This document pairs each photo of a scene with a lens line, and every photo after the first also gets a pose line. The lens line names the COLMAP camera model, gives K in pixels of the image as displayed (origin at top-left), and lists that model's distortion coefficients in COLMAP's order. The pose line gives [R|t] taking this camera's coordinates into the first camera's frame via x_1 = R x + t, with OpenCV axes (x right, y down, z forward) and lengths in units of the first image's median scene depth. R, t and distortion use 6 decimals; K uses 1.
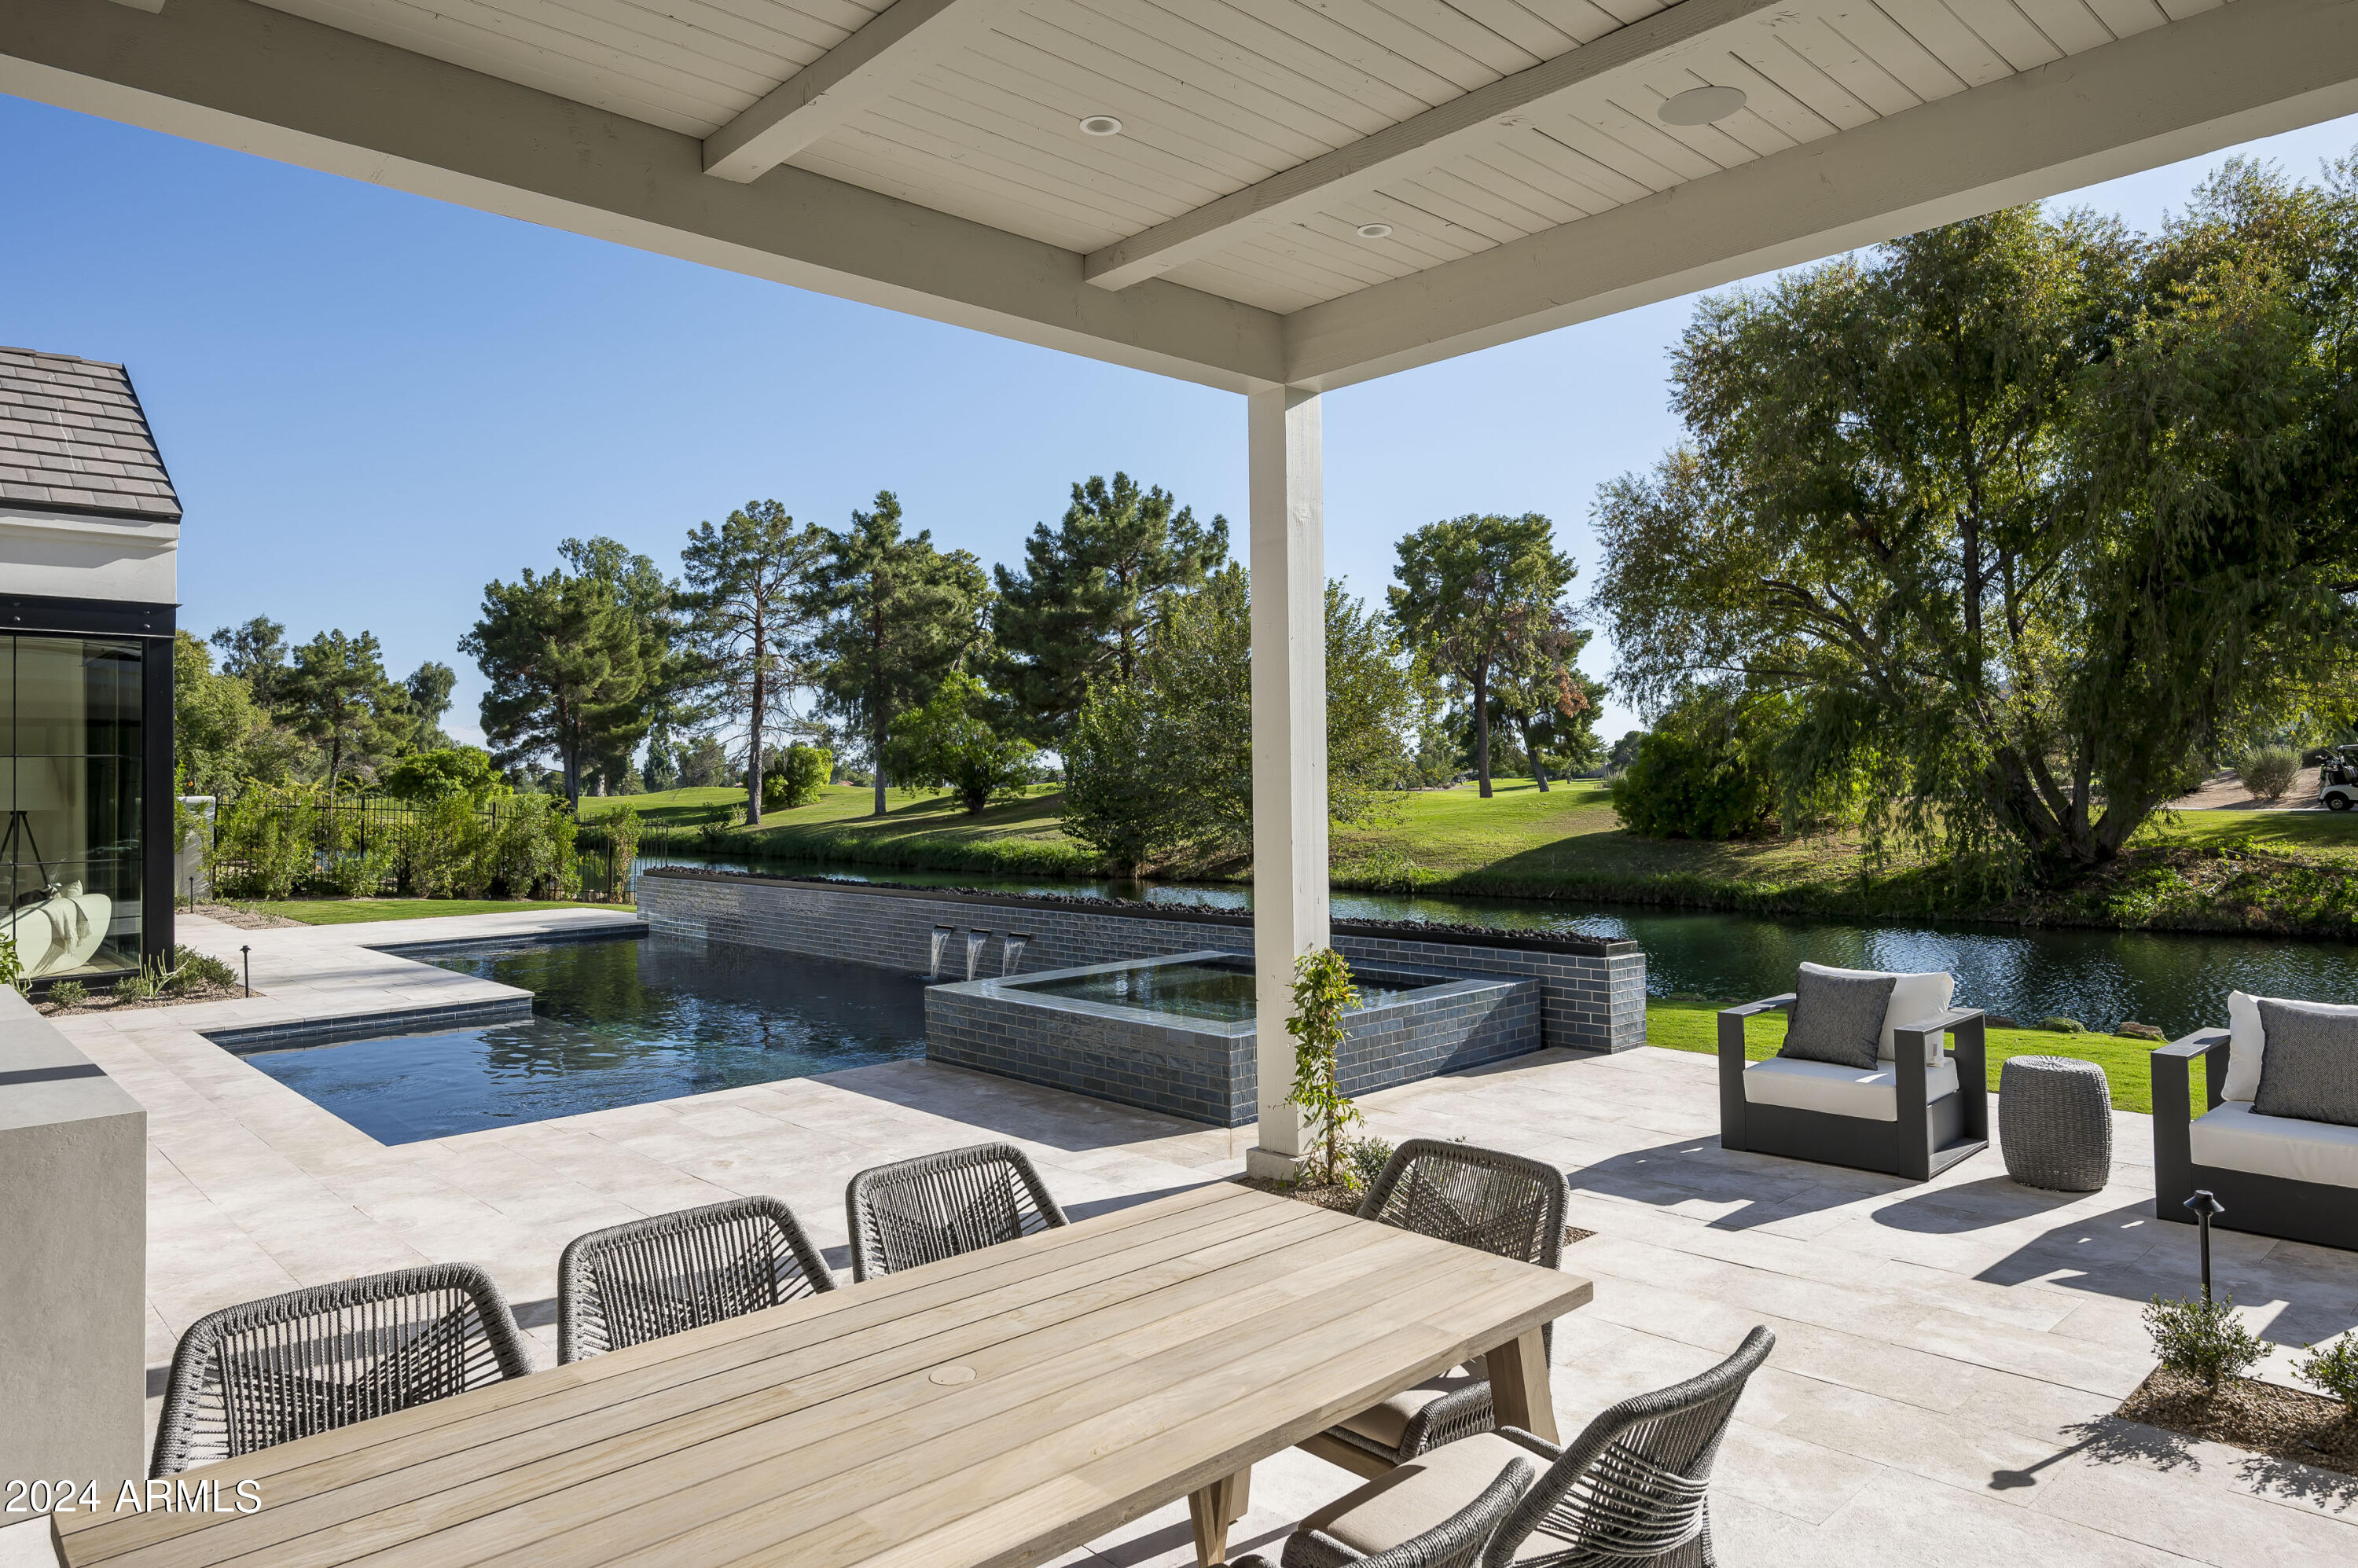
lens RADIAL K [[1459.2, 0, 1259.7], [0, 1459.2, 736.5], [0, 0, 1]] dist [0.001428, 0.001112]
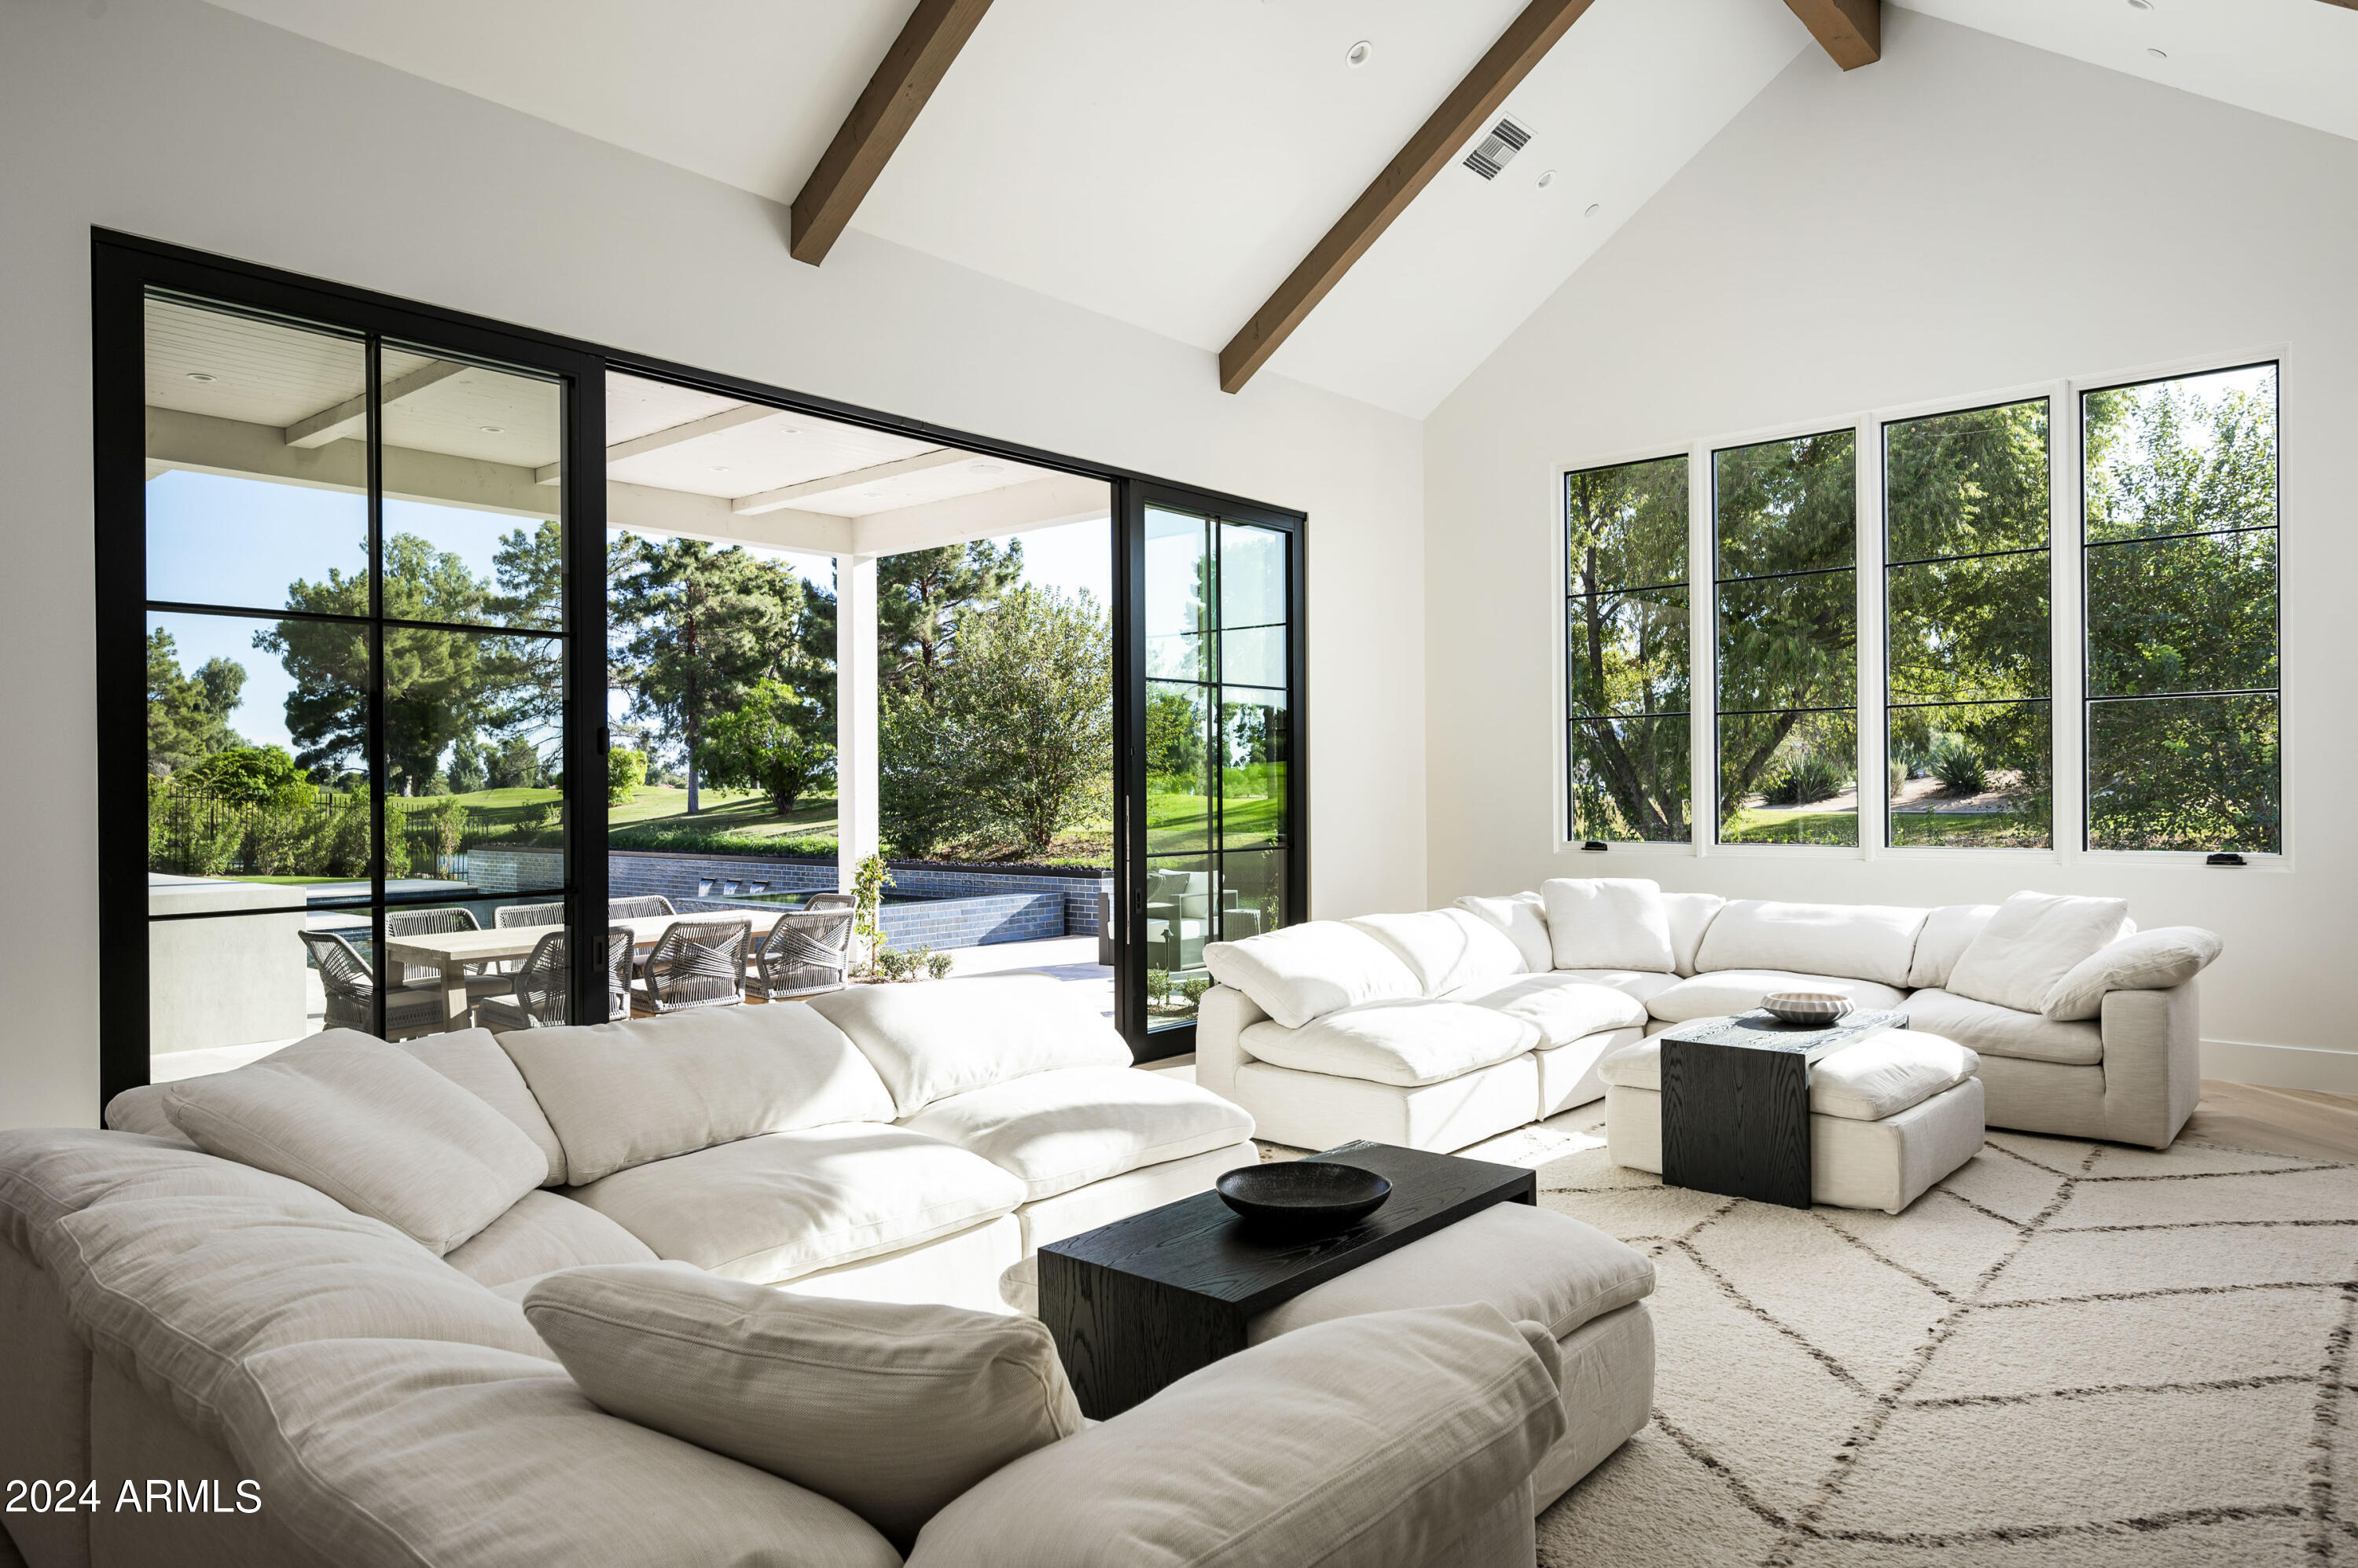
lens RADIAL K [[1464.5, 0, 1224.2], [0, 1464.5, 781.7], [0, 0, 1]] dist [0.001128, 0.003027]
pose [[0.996167, 0.007012, 0.087194, 0.054370], [-0.009281, 0.999628, 0.025641, -0.000217], [-0.086982, -0.026352, 0.995861, -0.152572]]
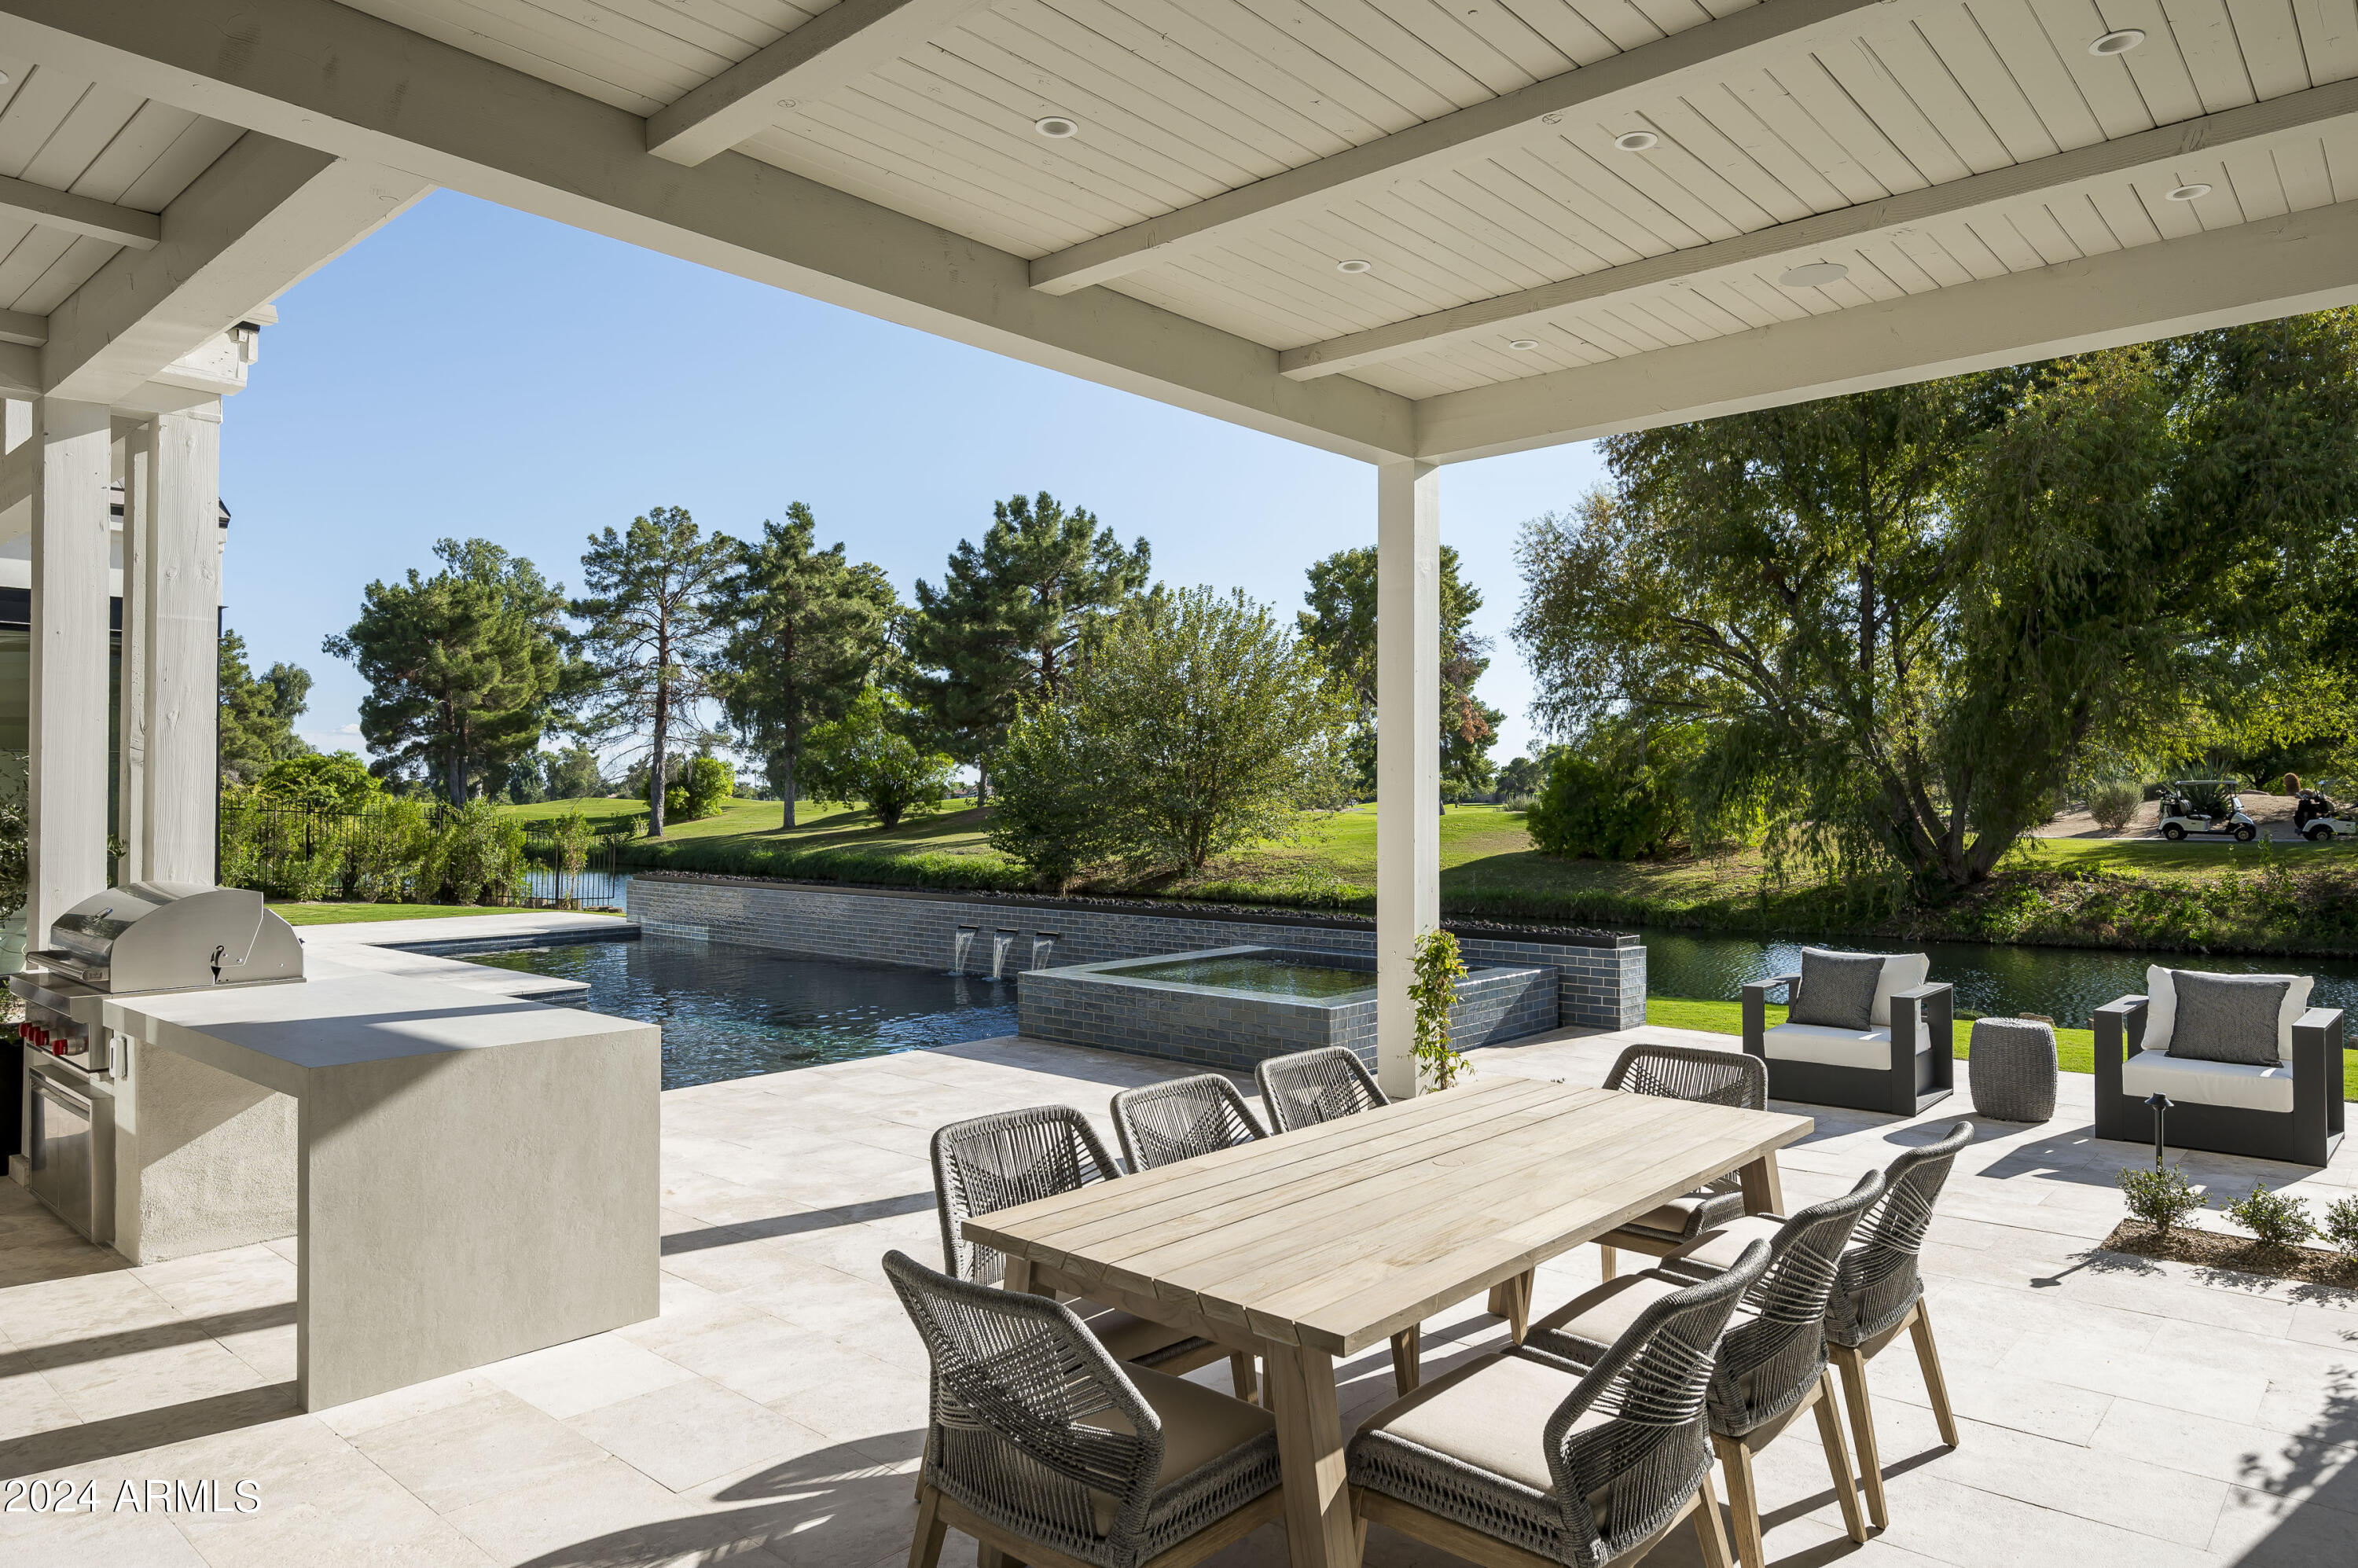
lens RADIAL K [[1449.4, 0, 1279.3], [0, 1449.4, 787.1], [0, 0, 1]] dist [0.004732, -0.001477]
pose [[0.995904, 0.015759, 0.089028, -0.031858], [-0.017561, 0.999656, 0.019503, 0.001122], [-0.088690, -0.020986, 0.995838, -0.029462]]
